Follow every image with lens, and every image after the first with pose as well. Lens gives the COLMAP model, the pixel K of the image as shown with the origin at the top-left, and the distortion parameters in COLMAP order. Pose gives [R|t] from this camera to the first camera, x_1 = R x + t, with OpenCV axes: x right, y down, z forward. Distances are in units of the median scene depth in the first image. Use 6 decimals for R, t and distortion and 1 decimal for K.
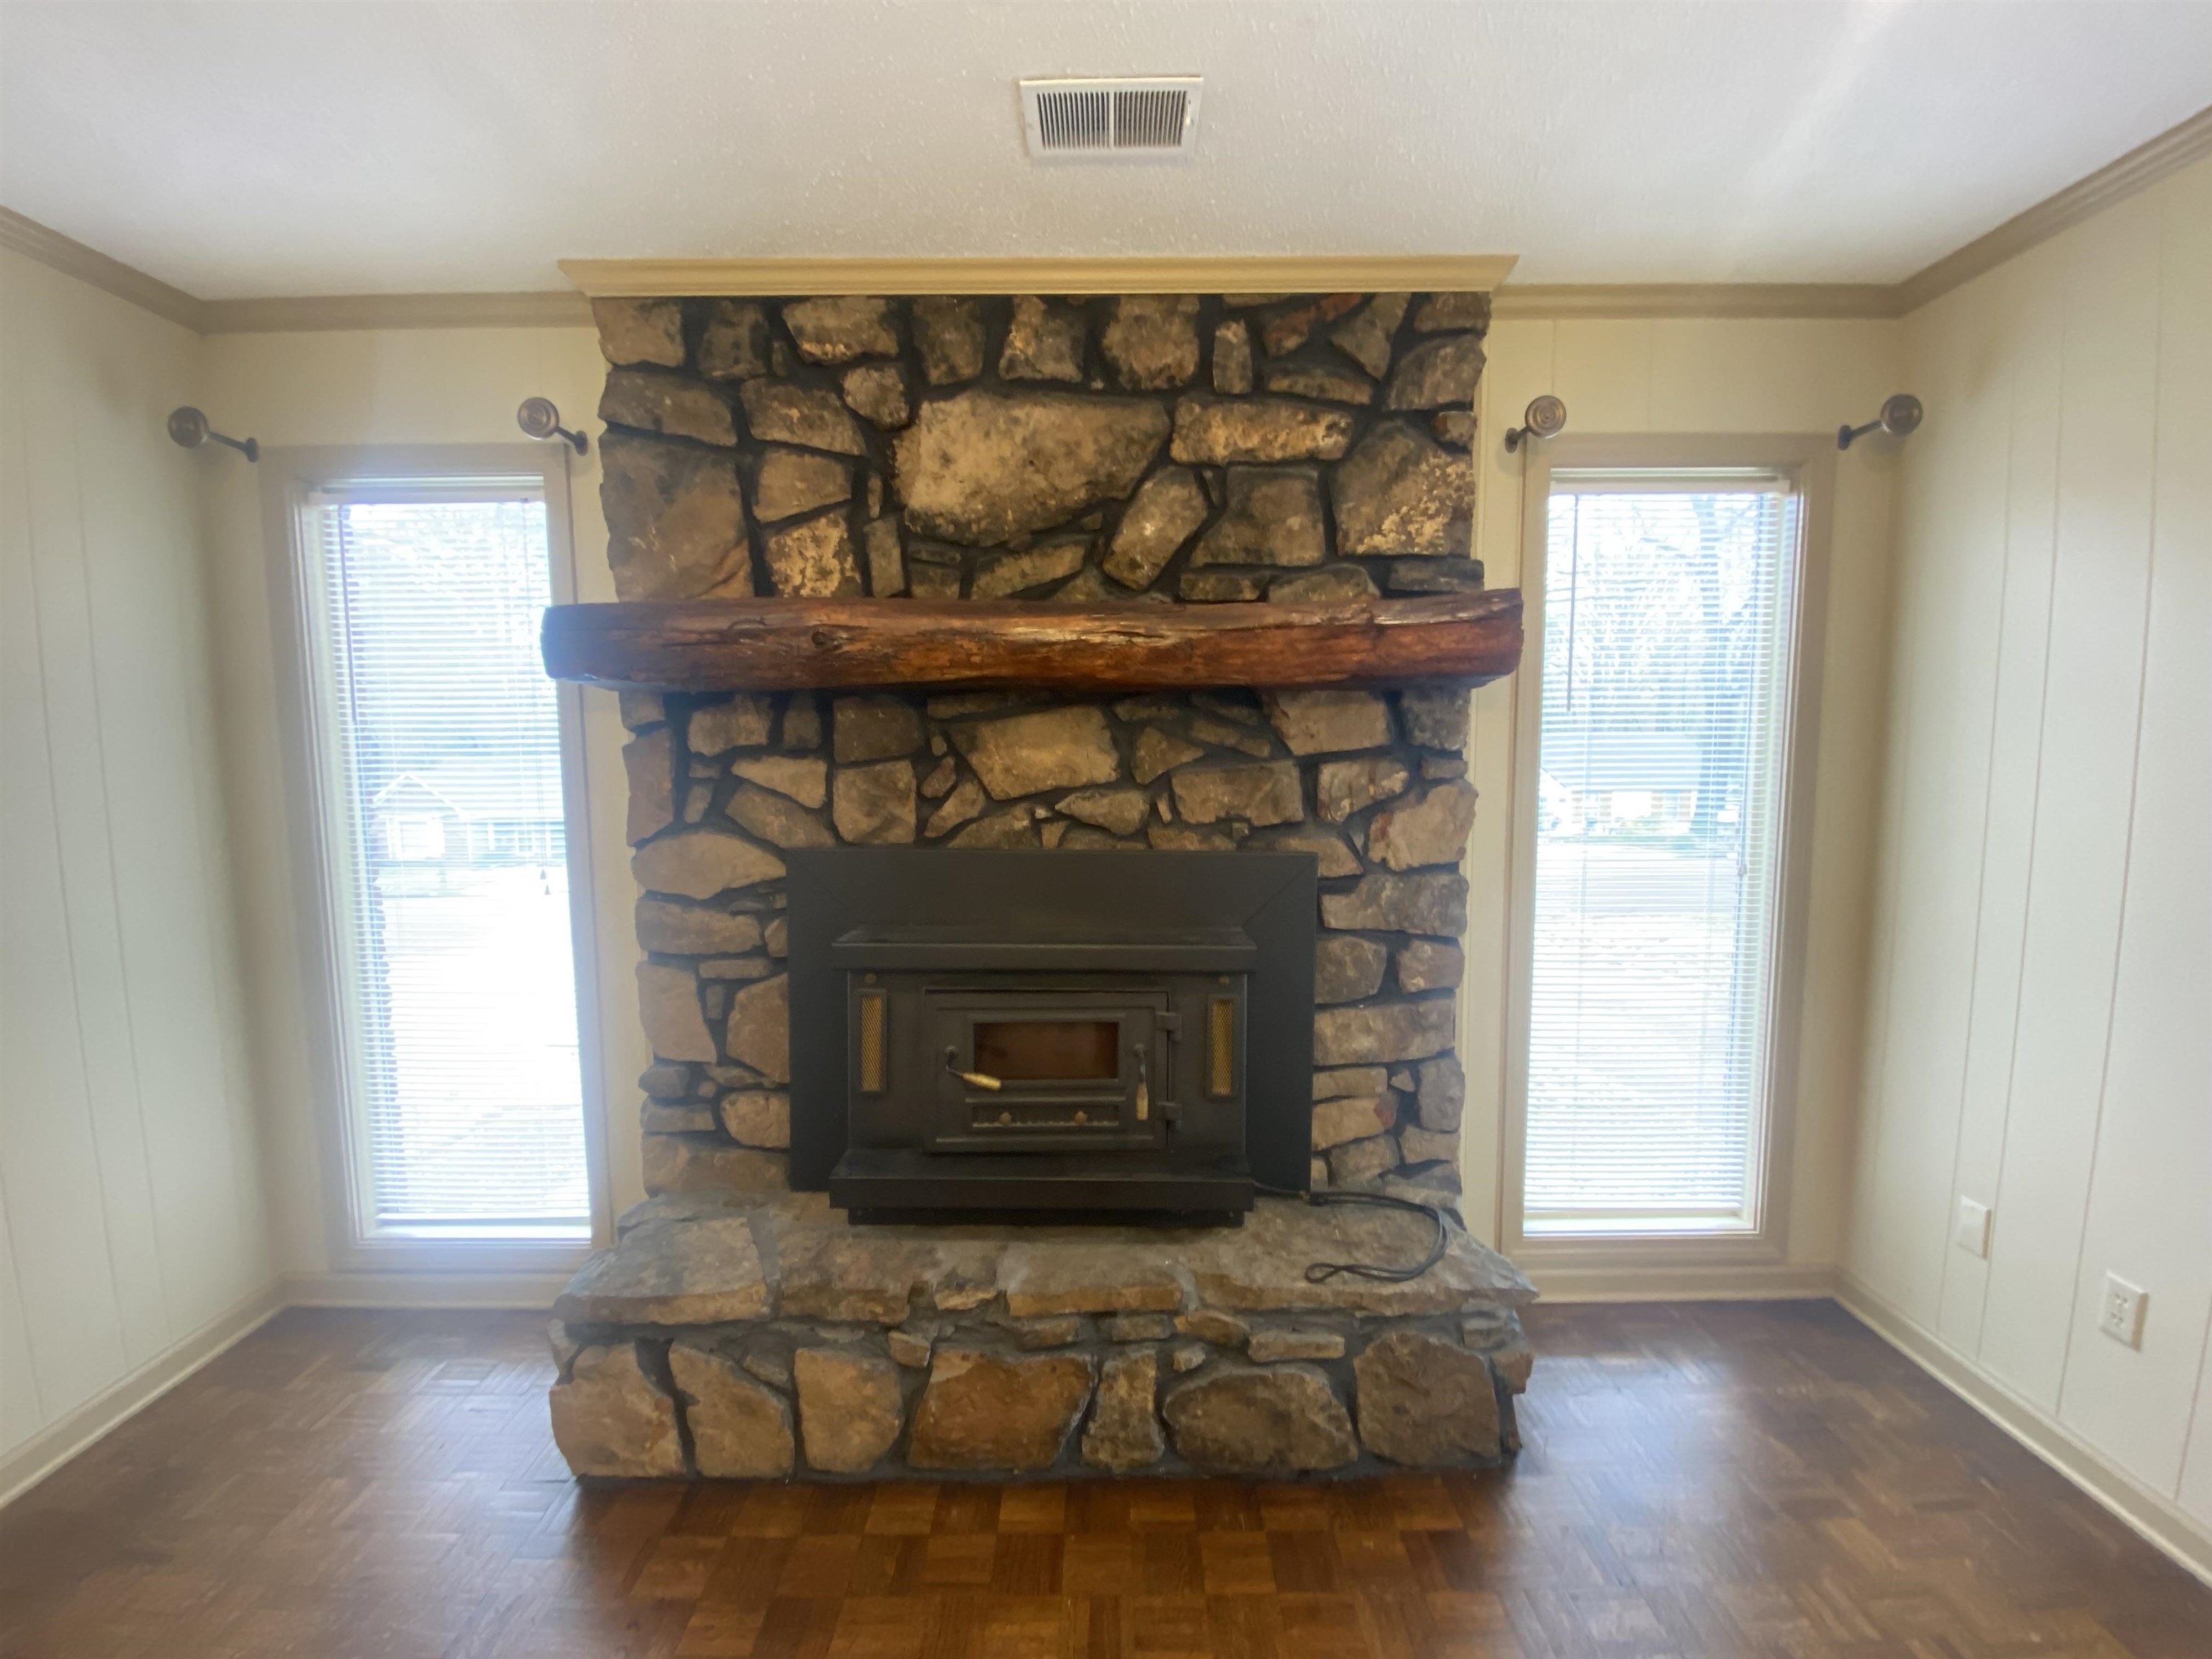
lens RADIAL K [[866.2, 0, 1106.0], [0, 866.2, 829.5], [0, 0, 1]] dist [0.053864, -0.000110]
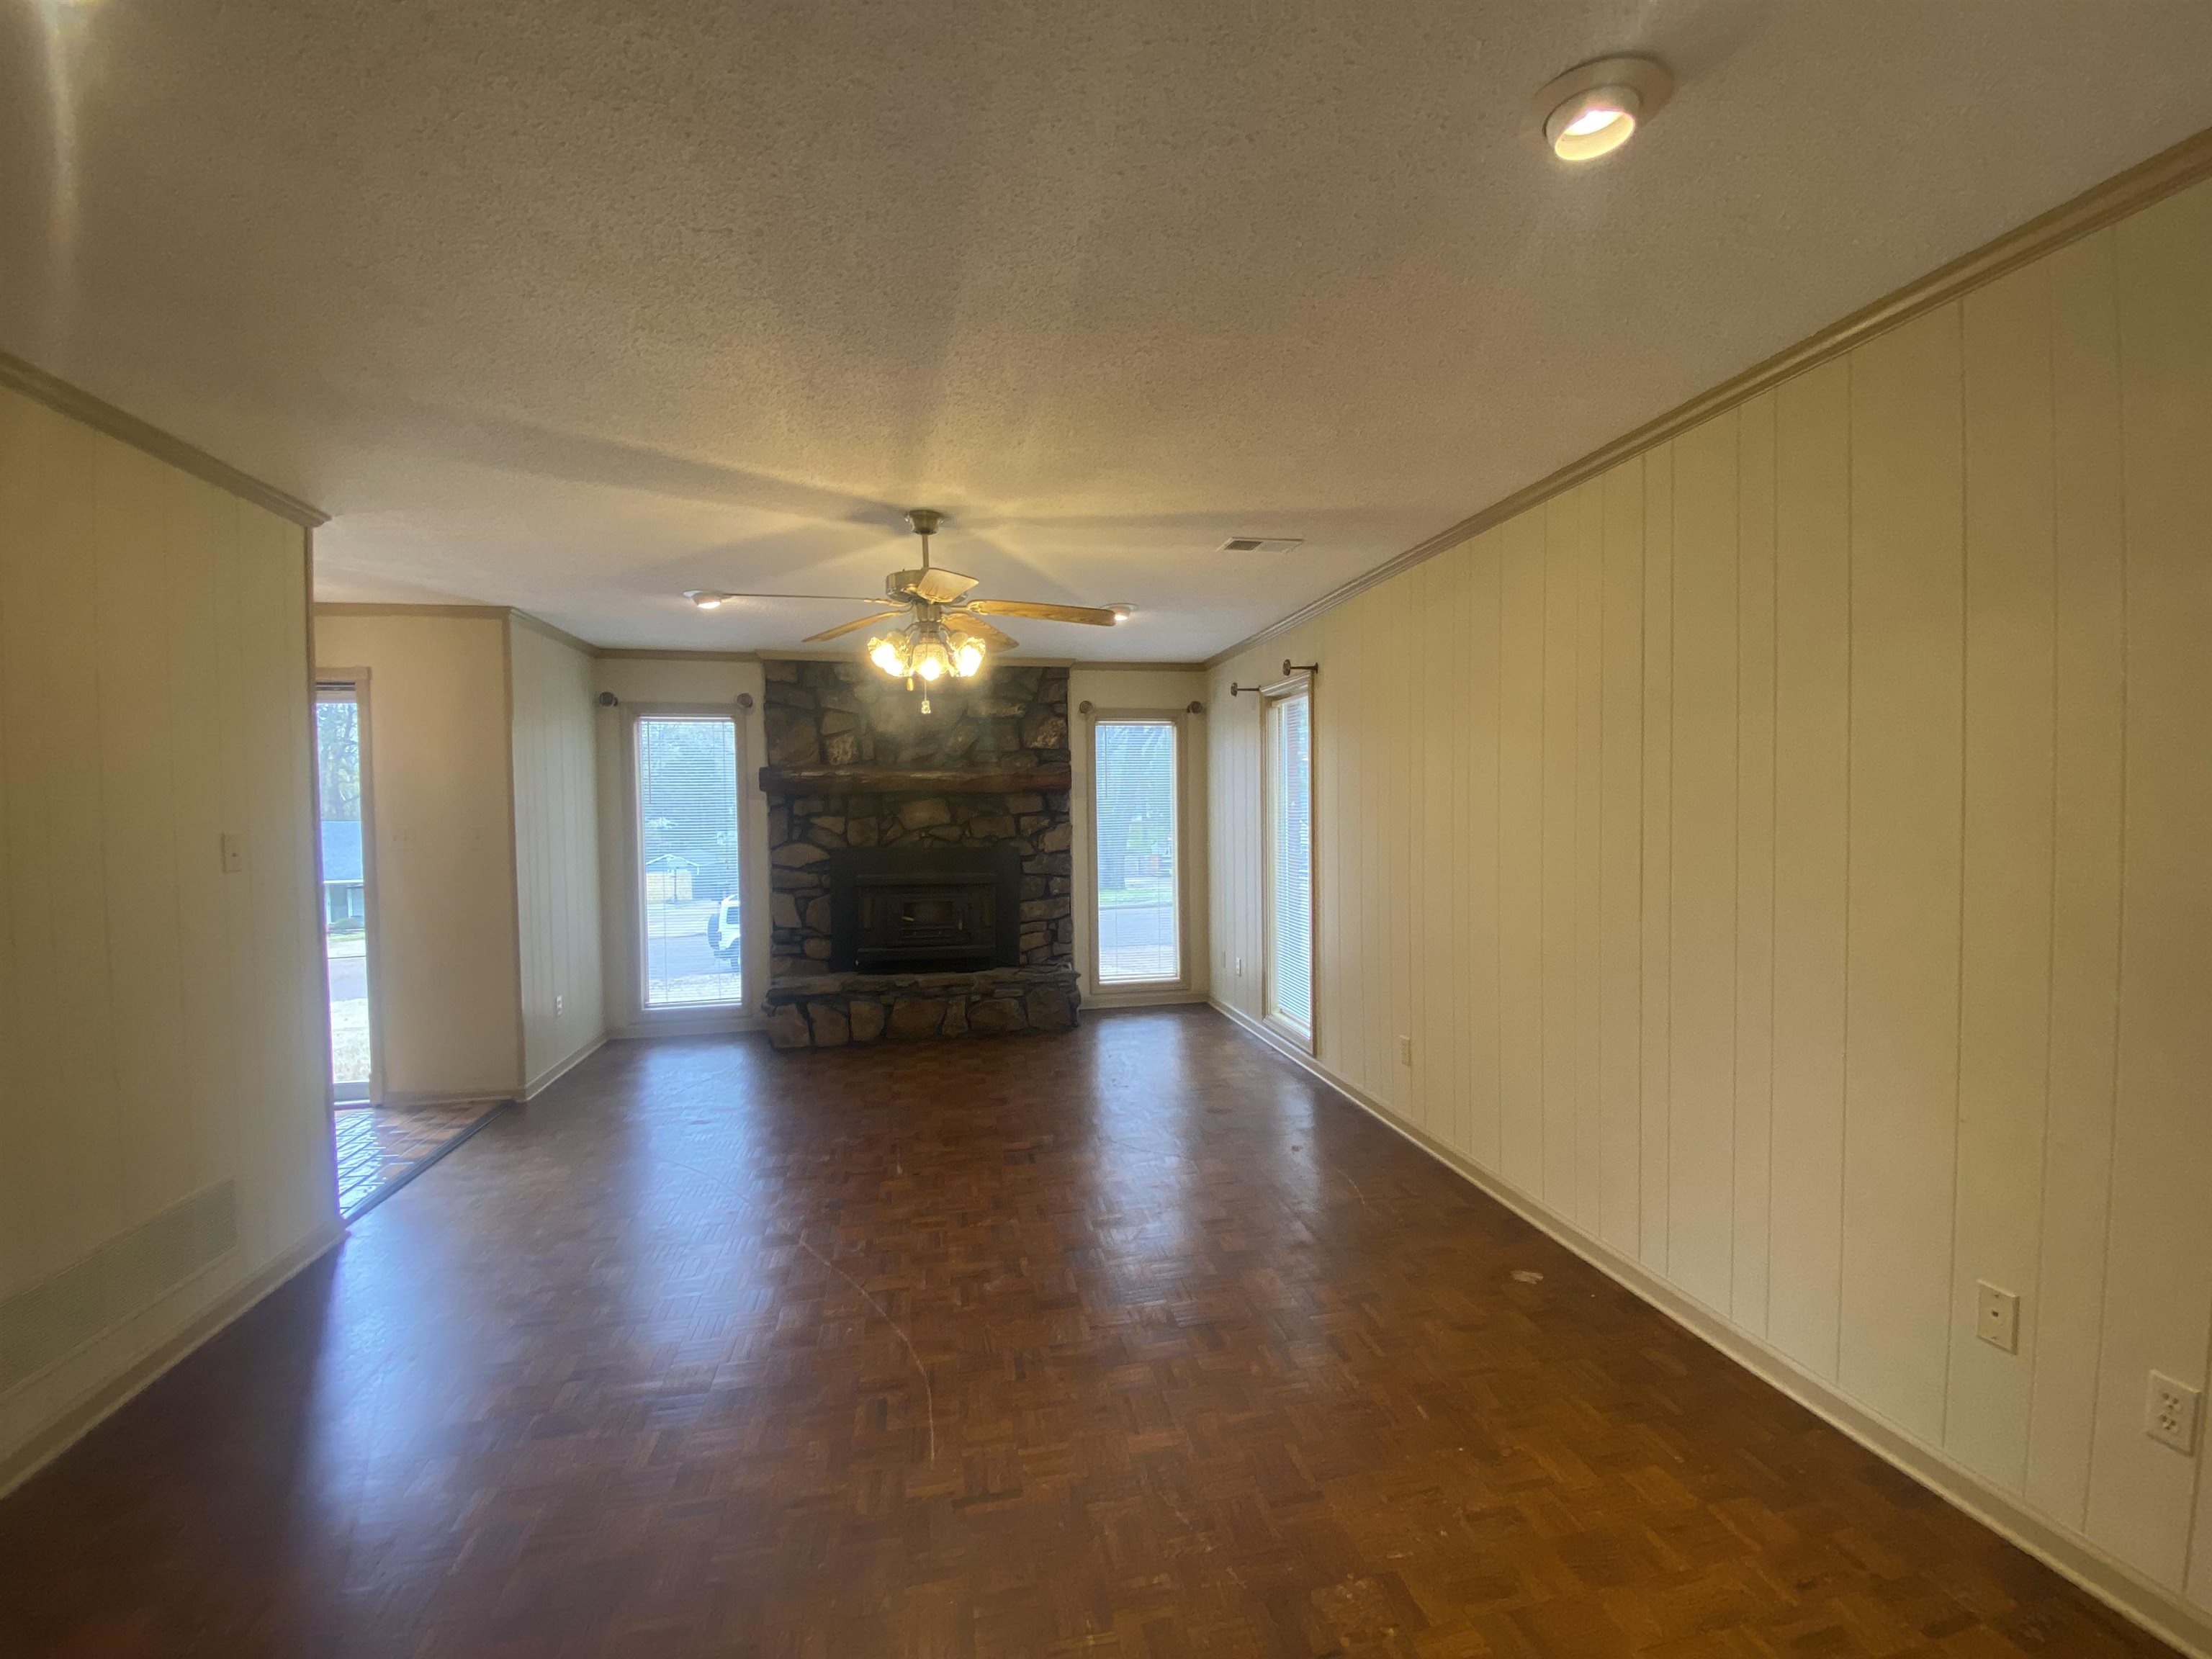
lens RADIAL K [[866.2, 0, 1106.0], [0, 866.2, 829.5], [0, 0, 1]] dist [0.053864, -0.000110]
pose [[0.979157, -0.011108, 0.202802, -0.065247], [0.024149, 0.997787, -0.061945, 0.156011], [-0.201665, 0.065552, 0.977258, -1.914865]]
